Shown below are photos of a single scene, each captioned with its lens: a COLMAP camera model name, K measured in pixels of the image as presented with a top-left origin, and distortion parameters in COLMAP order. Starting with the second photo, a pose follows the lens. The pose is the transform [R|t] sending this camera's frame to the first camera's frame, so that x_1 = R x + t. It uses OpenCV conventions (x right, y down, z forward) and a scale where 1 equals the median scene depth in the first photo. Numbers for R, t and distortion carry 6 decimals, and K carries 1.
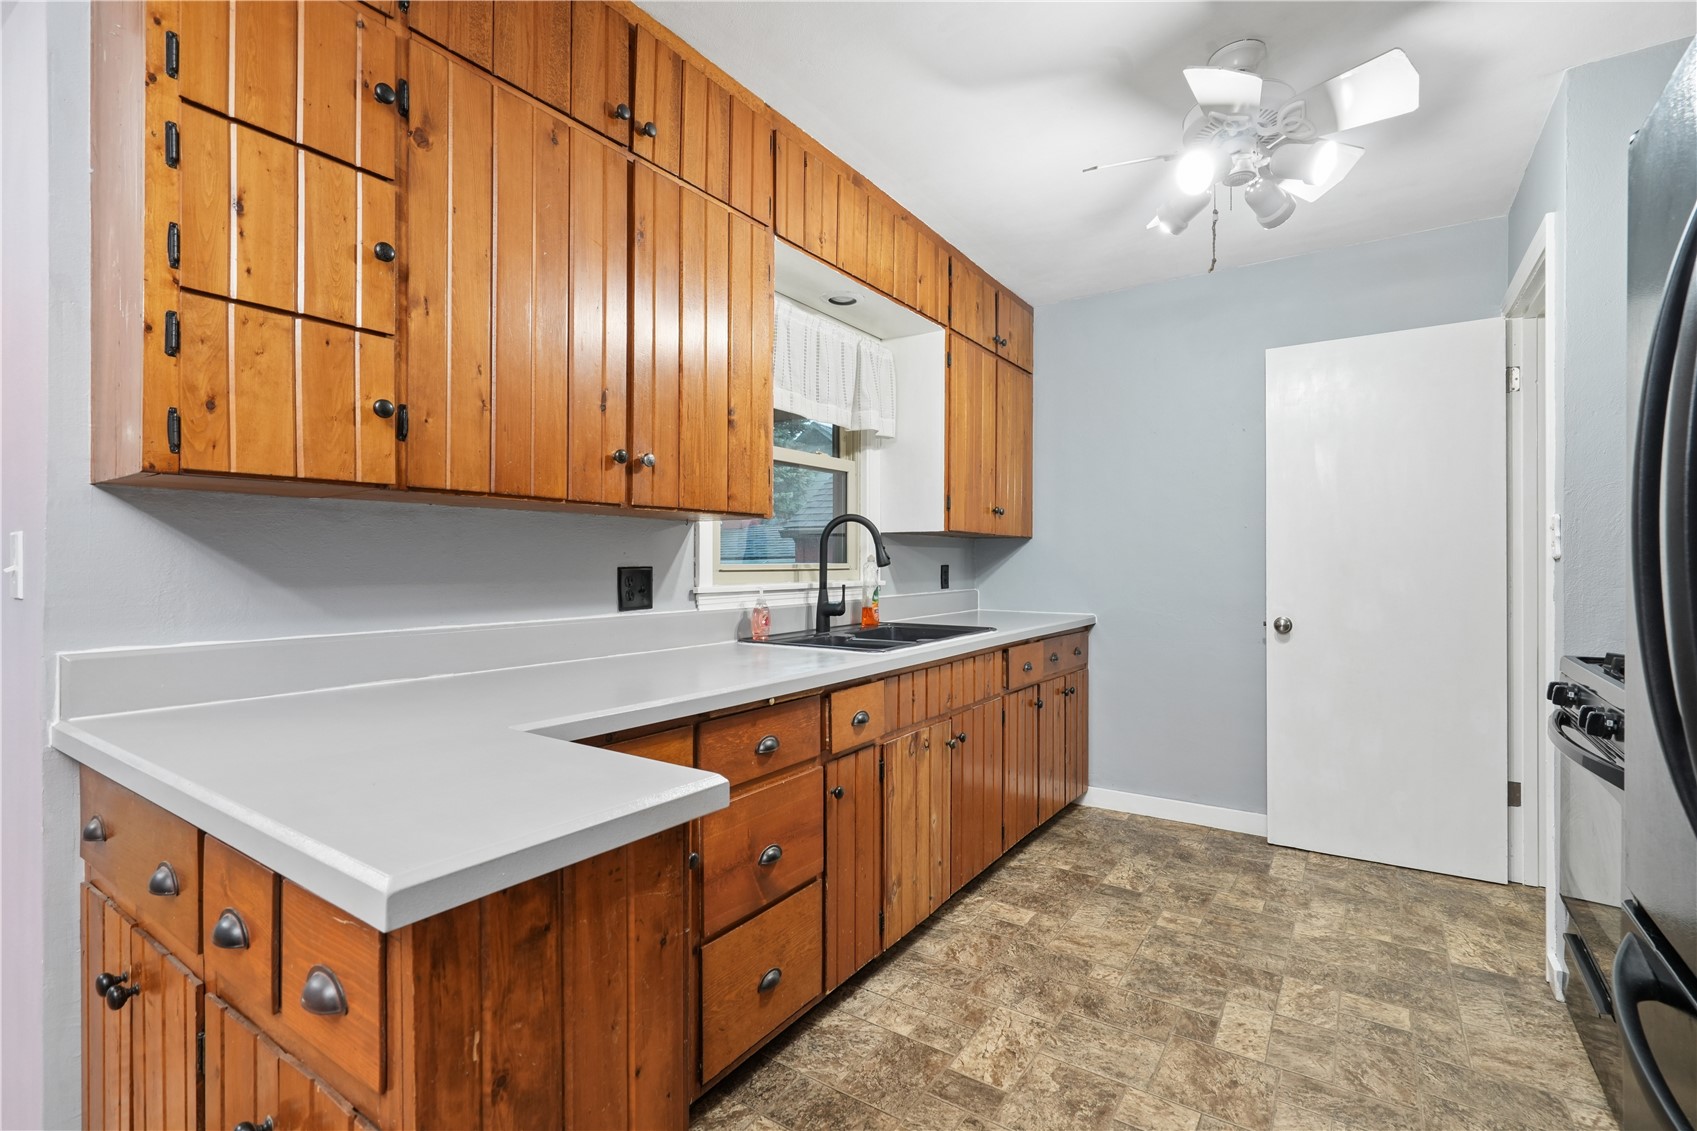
lens RADIAL K [[765.9, 0, 846.8], [0, 765.9, 562.7], [0, 0, 1]] dist [-0.010744, 0.000901]
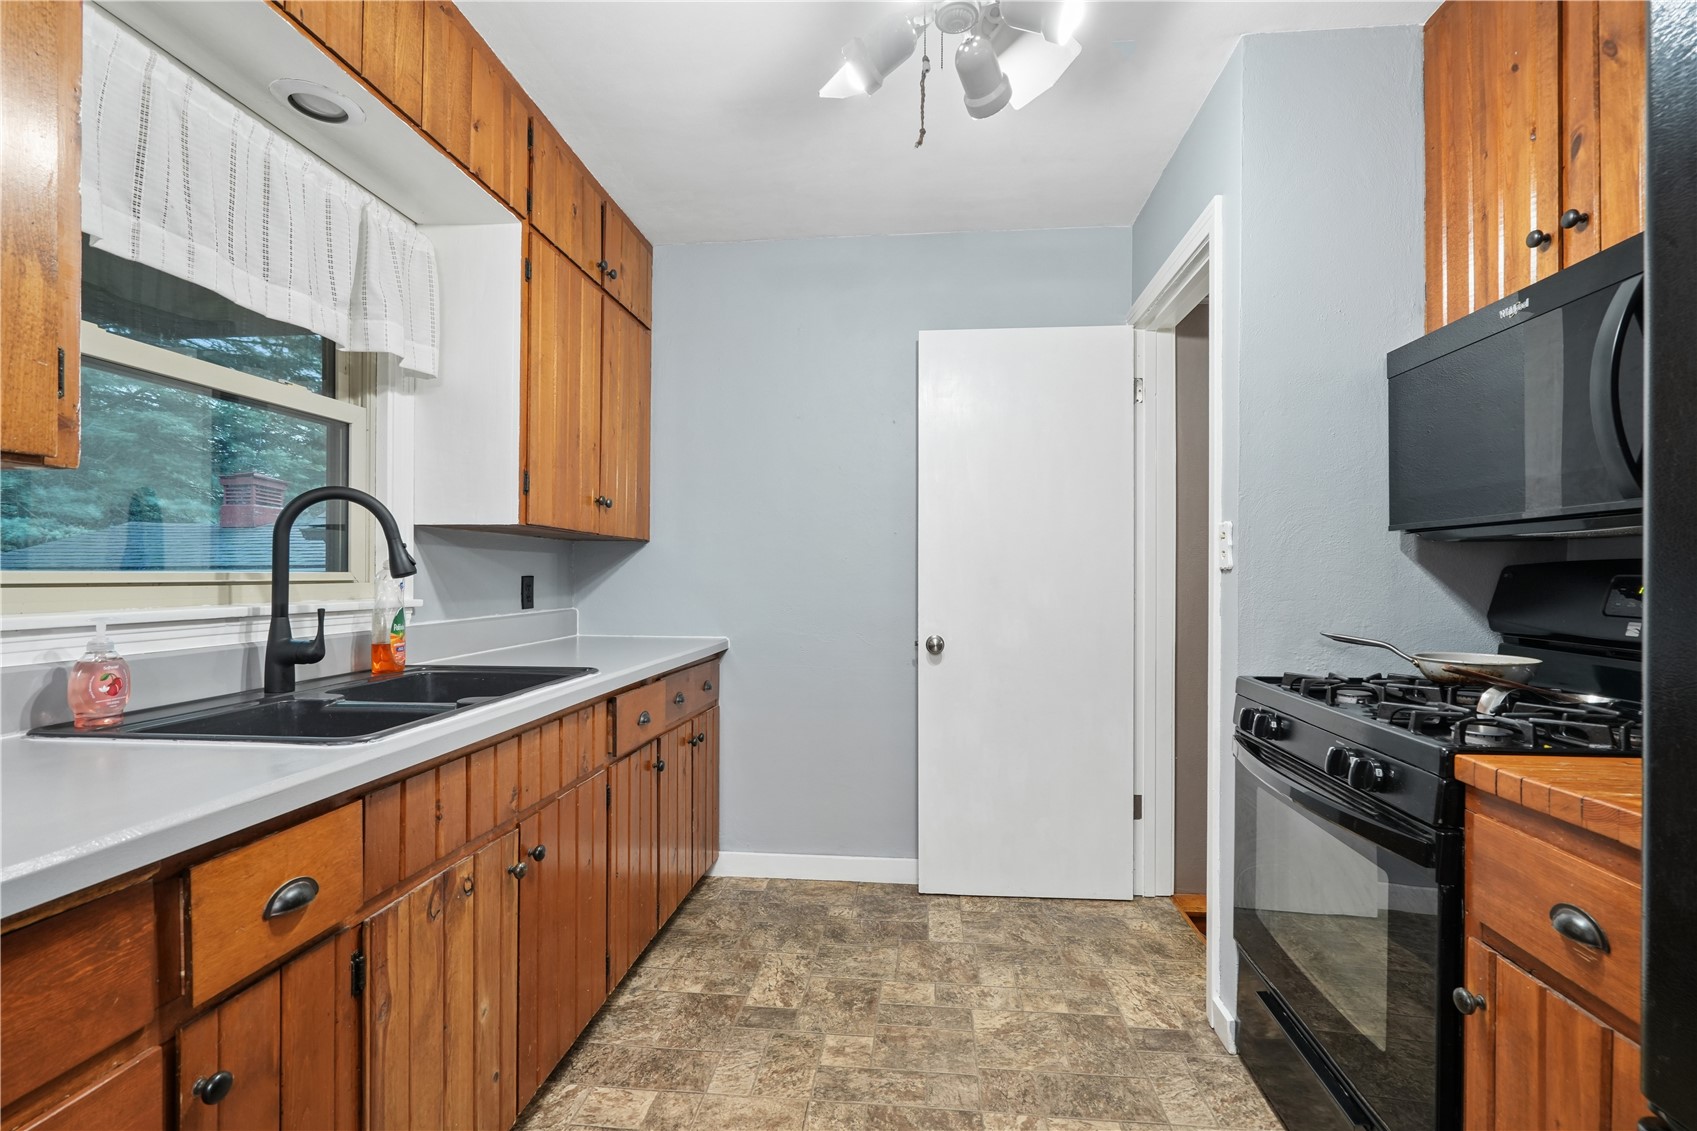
lens RADIAL K [[767.2, 0, 848.9], [0, 767.2, 577.6], [0, 0, 1]] dist [-0.002579, 0.001318]
pose [[0.879382, 0.002475, 0.476111, 0.075492], [-0.003877, 0.999991, 0.001962, 0.003167], [-0.476102, -0.003571, 0.879383, 0.334729]]
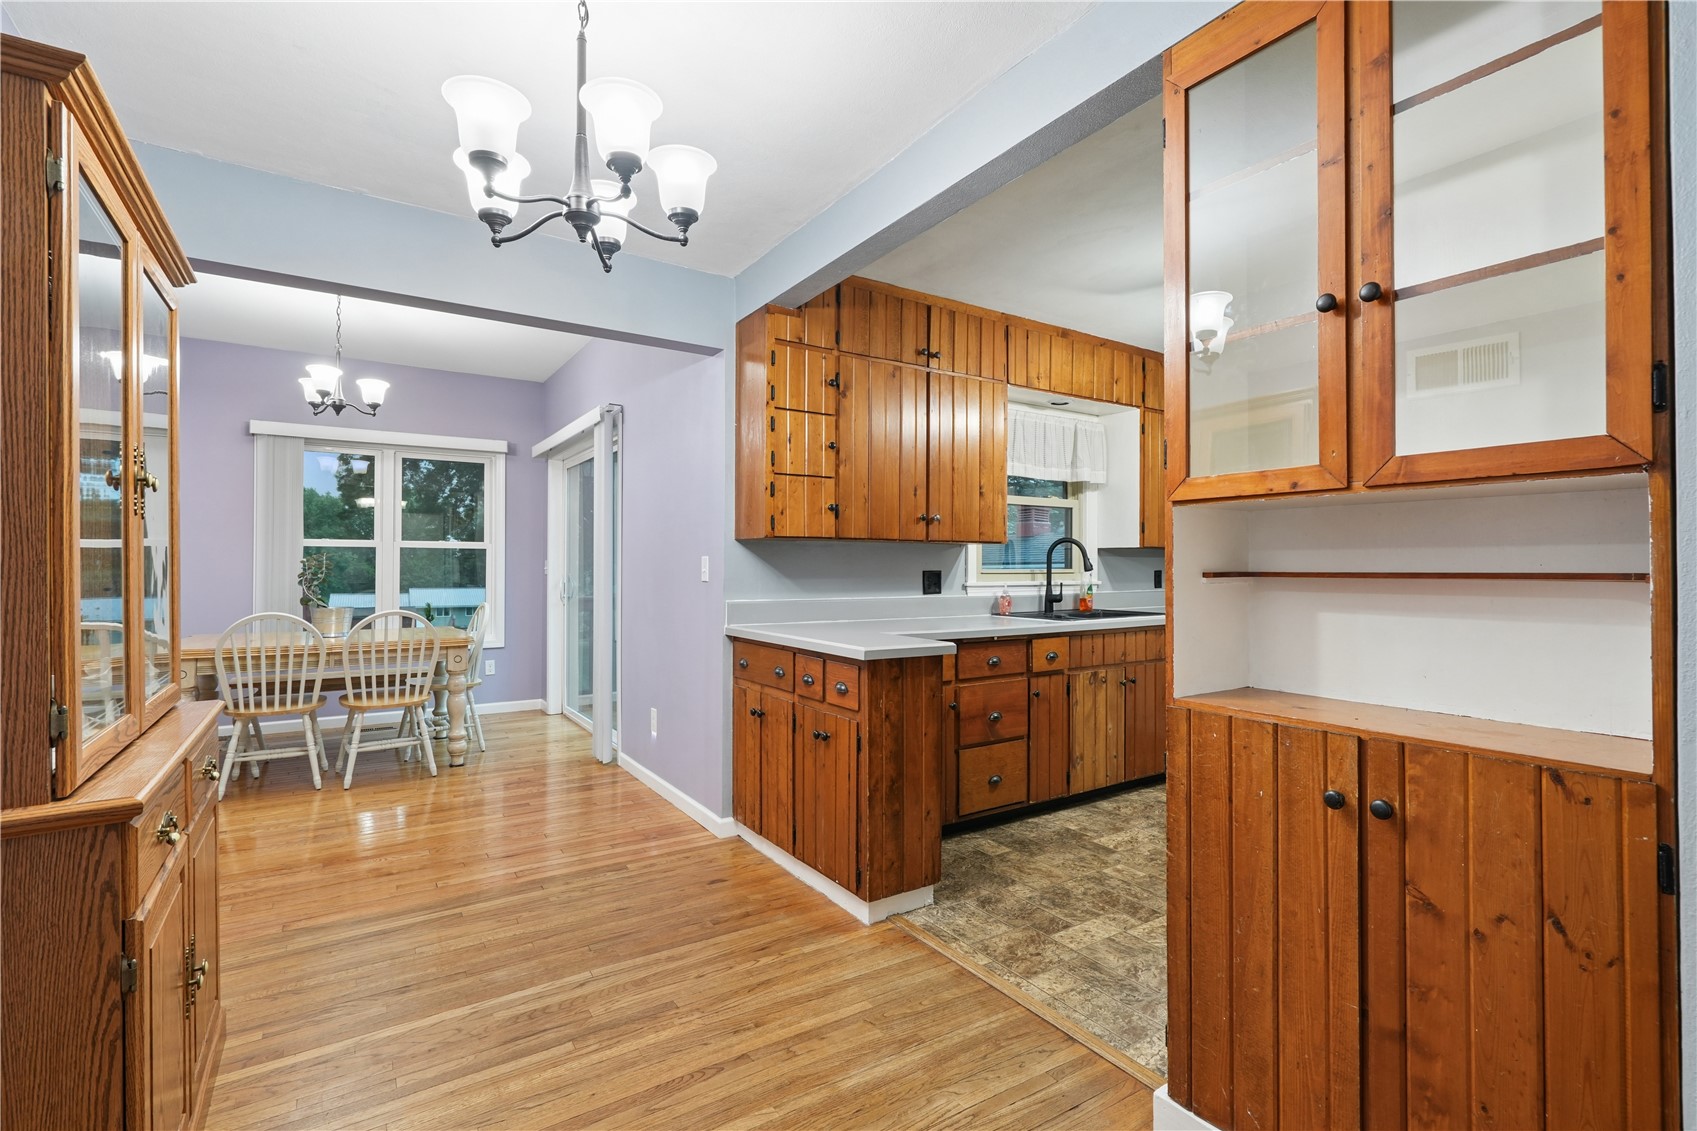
lens RADIAL K [[775.3, 0, 868.8], [0, 775.3, 559.6], [0, 0, 1]] dist [-0.001743, 0.000210]
pose [[0.932861, -0.000794, -0.360235, 0.216982], [-0.002573, 0.999957, -0.008866, -0.004145], [0.360226, 0.009198, 0.932820, -0.679822]]
